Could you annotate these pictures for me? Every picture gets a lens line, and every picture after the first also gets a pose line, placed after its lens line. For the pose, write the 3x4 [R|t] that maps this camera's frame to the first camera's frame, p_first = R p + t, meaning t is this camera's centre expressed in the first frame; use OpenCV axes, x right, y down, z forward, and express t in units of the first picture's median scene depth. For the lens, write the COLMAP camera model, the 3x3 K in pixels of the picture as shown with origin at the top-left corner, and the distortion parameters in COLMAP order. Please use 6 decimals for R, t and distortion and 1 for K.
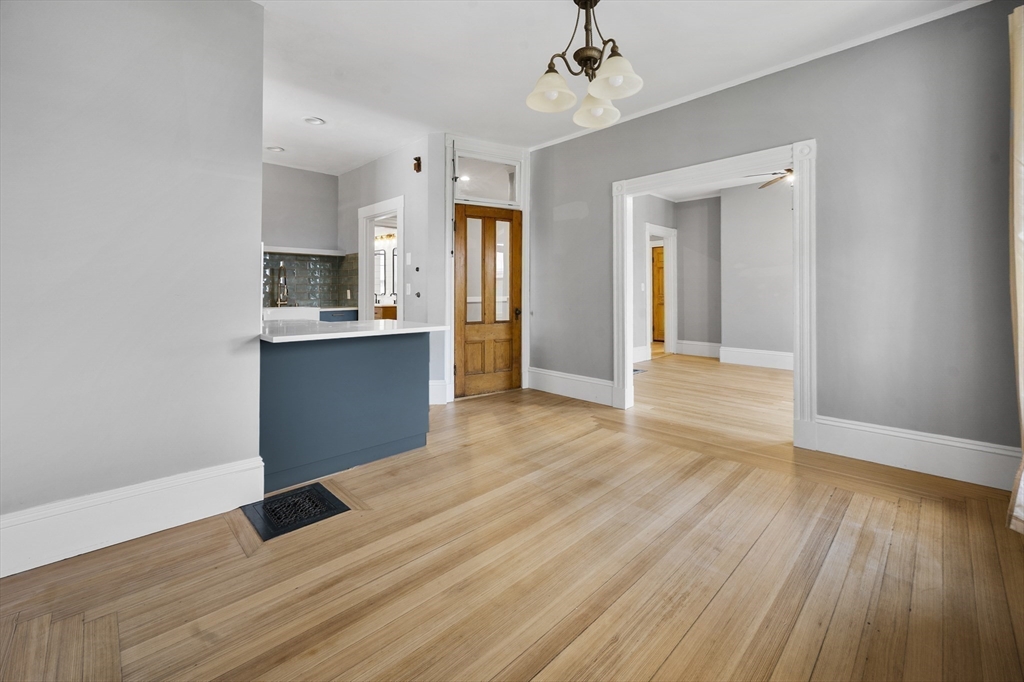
lens RADIAL K [[431.4, 0, 524.3], [0, 431.4, 287.4], [0, 0, 1]] dist [-0.001588, -0.000196]
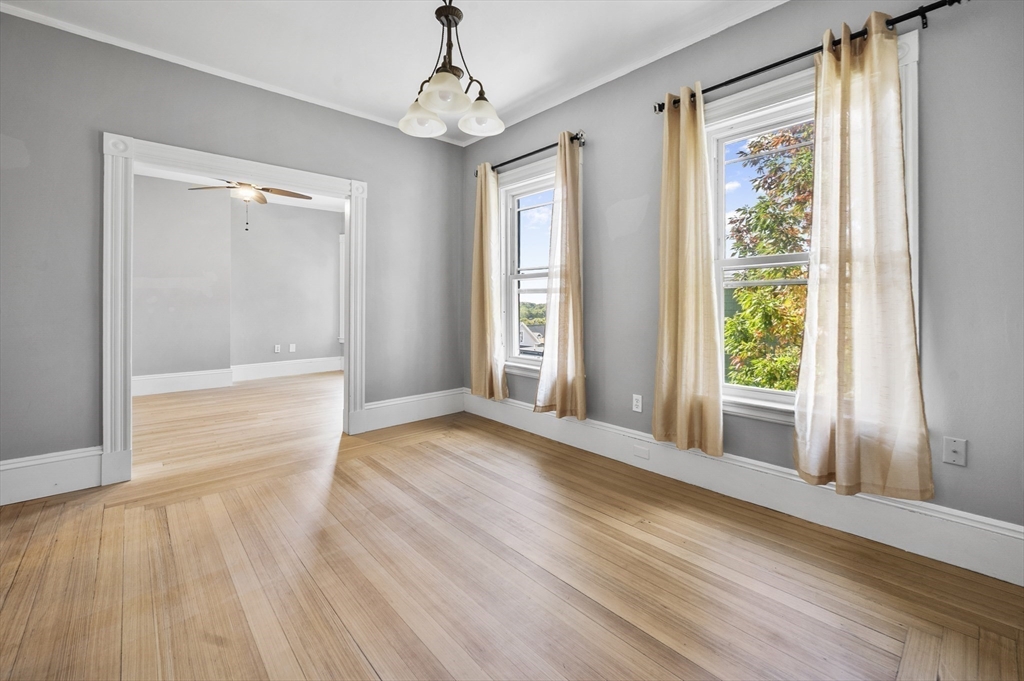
lens RADIAL K [[424.7, 0, 525.4], [0, 424.7, 304.5], [0, 0, 1]] dist [0.007358, 0.000015]
pose [[0.053617, 0.005701, 0.998545, -0.709197], [-0.008553, 0.999950, -0.005250, 0.015097], [-0.998525, -0.008259, 0.053663, 0.627592]]
